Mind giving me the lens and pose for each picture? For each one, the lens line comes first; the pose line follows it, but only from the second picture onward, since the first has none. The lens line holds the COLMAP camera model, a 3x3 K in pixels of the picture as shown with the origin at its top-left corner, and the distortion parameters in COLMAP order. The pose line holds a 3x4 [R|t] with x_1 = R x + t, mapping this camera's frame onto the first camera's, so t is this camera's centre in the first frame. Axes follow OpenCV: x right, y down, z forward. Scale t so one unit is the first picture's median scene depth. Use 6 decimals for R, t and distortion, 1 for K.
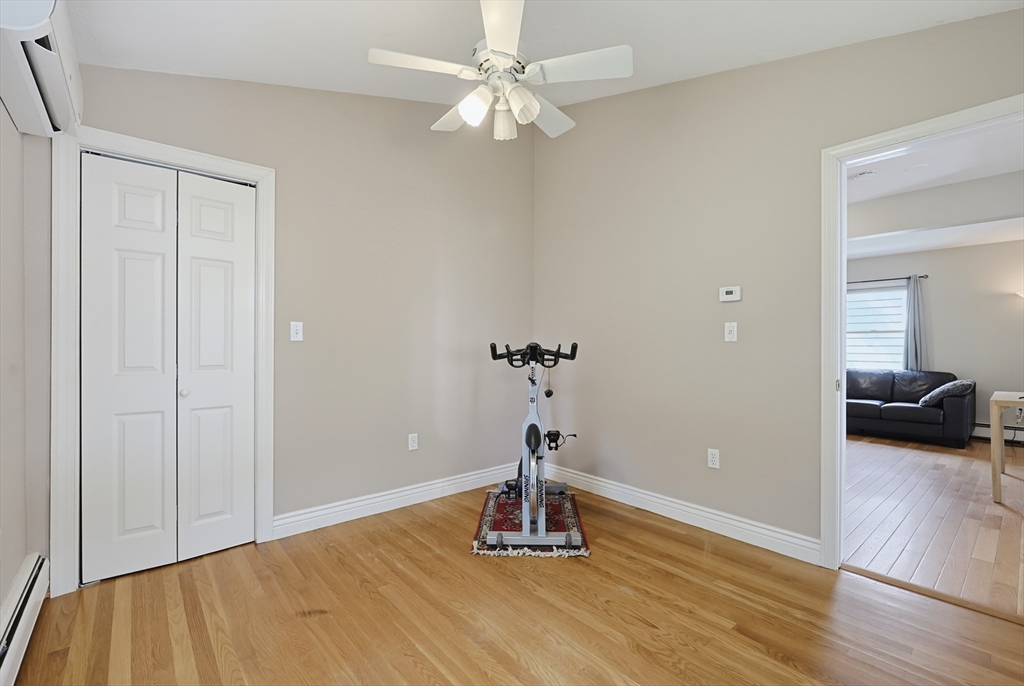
lens RADIAL K [[441.9, 0, 509.9], [0, 441.9, 340.9], [0, 0, 1]] dist [-0.001776, -0.000243]
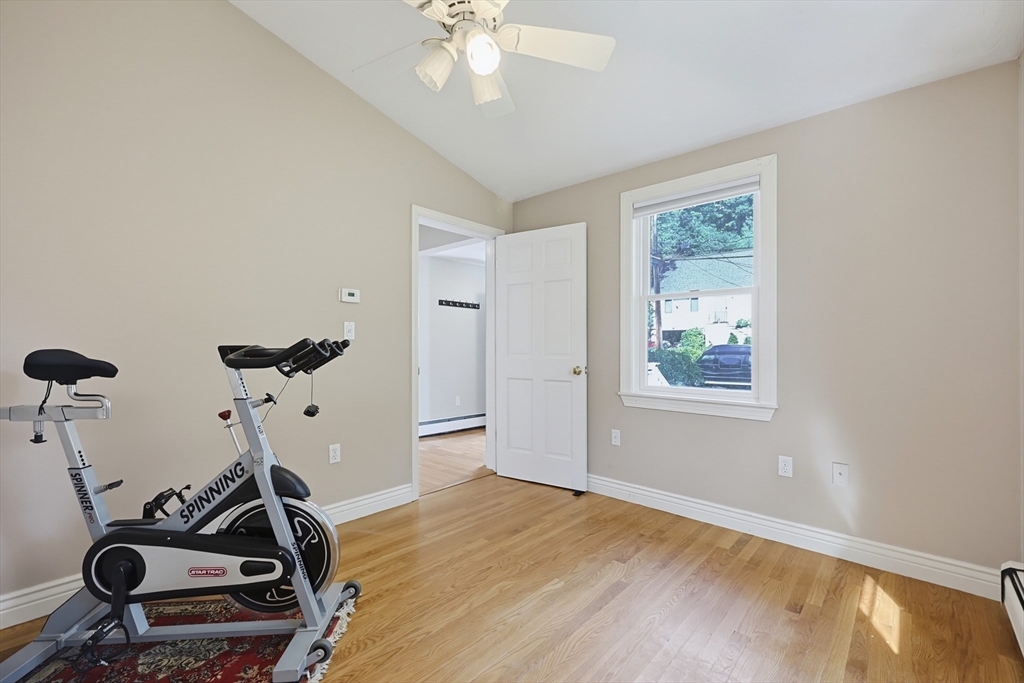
lens RADIAL K [[437.6, 0, 520.3], [0, 437.6, 344.2], [0, 0, 1]] dist [-0.002232, -0.000236]
pose [[-0.130311, 0.001205, 0.991472, -0.737432], [-0.008672, 0.999960, -0.002355, 0.013264], [-0.991435, -0.008905, -0.130295, 0.872406]]
